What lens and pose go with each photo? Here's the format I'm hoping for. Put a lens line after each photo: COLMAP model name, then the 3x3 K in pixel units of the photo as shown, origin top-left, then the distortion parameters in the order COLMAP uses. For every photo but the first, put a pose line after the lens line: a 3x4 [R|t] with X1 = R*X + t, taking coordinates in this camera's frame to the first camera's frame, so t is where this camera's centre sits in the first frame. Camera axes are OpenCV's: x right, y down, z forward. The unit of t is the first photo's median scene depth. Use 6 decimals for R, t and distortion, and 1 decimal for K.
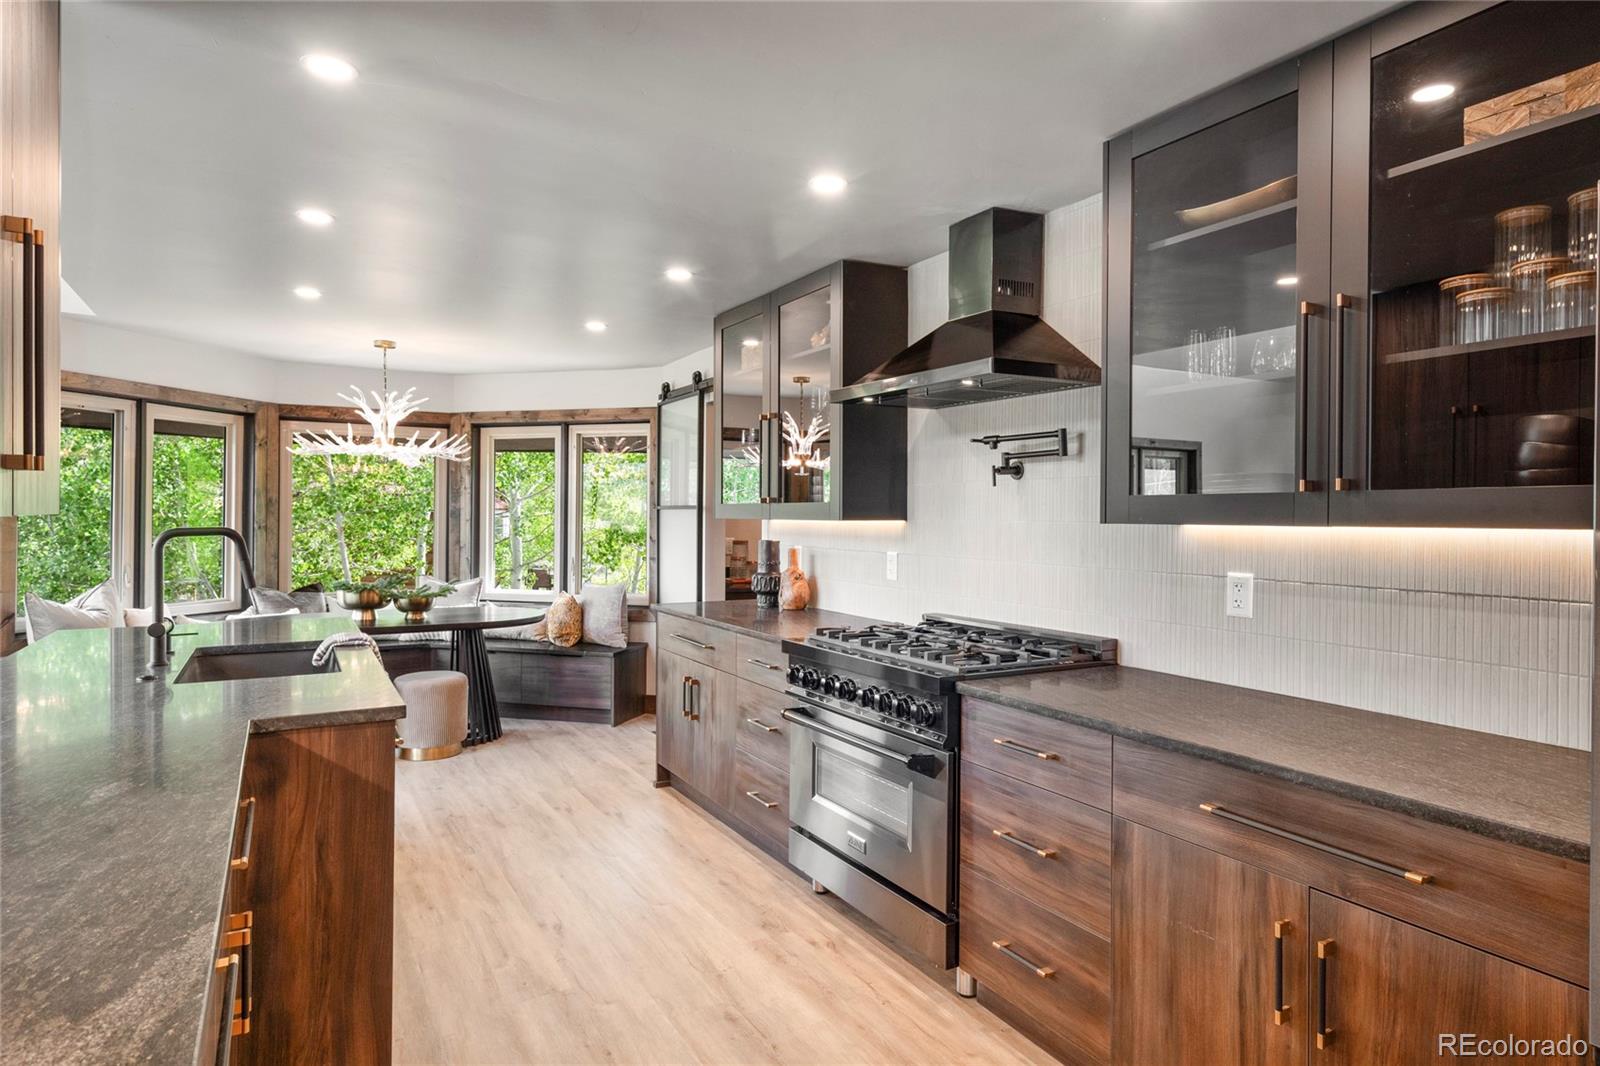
lens RADIAL K [[908.8, 0, 801.5], [0, 908.8, 512.8], [0, 0, 1]] dist [-0.001294, -0.000136]
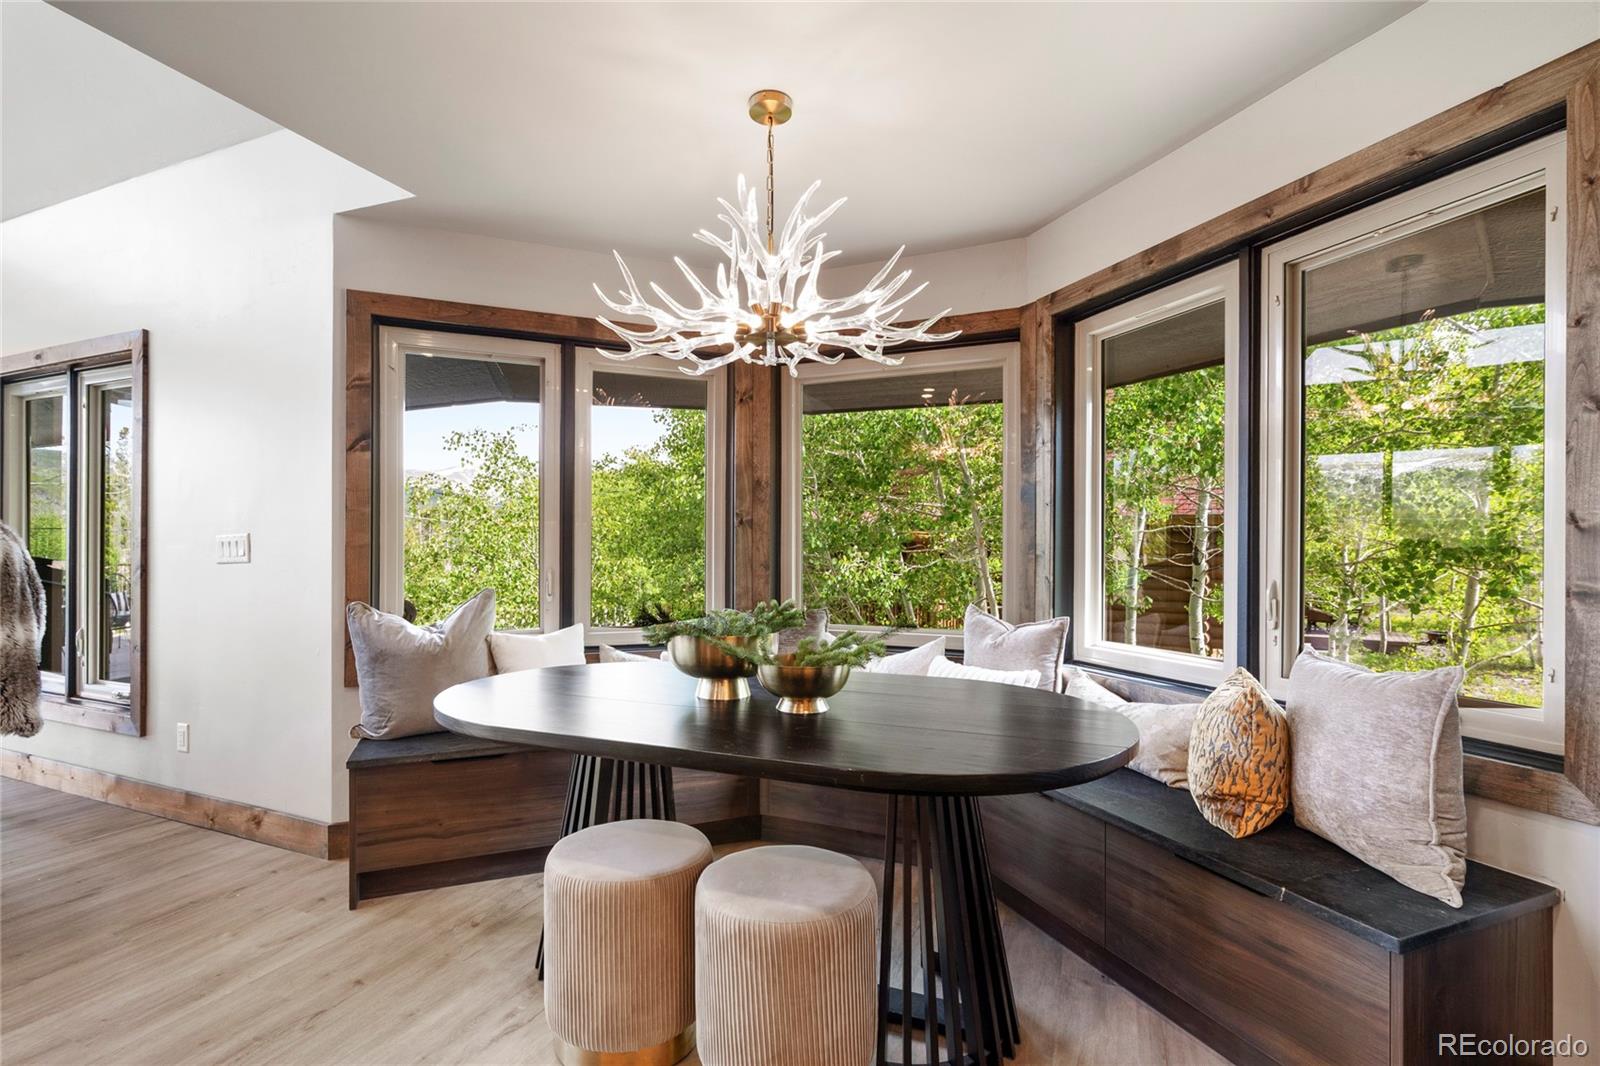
lens RADIAL K [[723.9, 0, 798.9], [0, 723.9, 548.4], [0, 0, 1]] dist [-0.000530, -0.000110]
pose [[0.610302, -0.004771, -0.792155, -0.135681], [0.007440, 0.999972, -0.000291, 0.034985], [0.792134, -0.005715, 0.610320, 0.679660]]
